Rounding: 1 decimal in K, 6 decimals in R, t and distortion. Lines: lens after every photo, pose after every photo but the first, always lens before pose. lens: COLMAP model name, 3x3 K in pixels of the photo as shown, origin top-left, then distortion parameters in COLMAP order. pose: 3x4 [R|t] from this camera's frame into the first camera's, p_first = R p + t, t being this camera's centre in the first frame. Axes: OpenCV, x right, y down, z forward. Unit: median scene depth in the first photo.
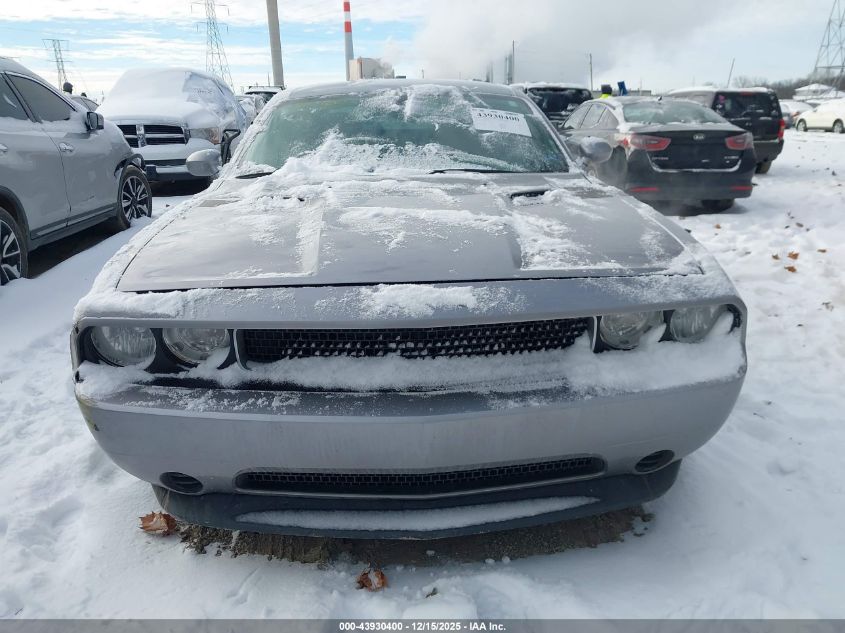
lens RADIAL K [[644.1, 0, 425.0], [0, 644.1, 315.7], [0, 0, 1]] dist [0.032824, -0.026848]
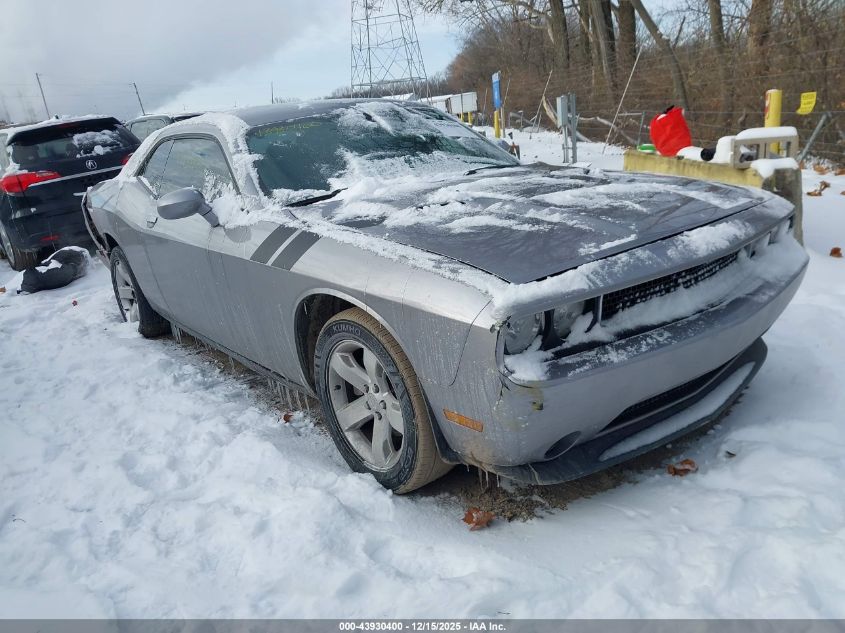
lens RADIAL K [[644.1, 0, 418.8], [0, 644.1, 321.2], [0, 0, 1]] dist [0.032824, -0.026848]
pose [[0.820511, -0.241342, 0.518186, -1.170319], [0.257241, 0.965420, 0.042317, -0.064970], [-0.510480, 0.098577, 0.854221, 0.154126]]
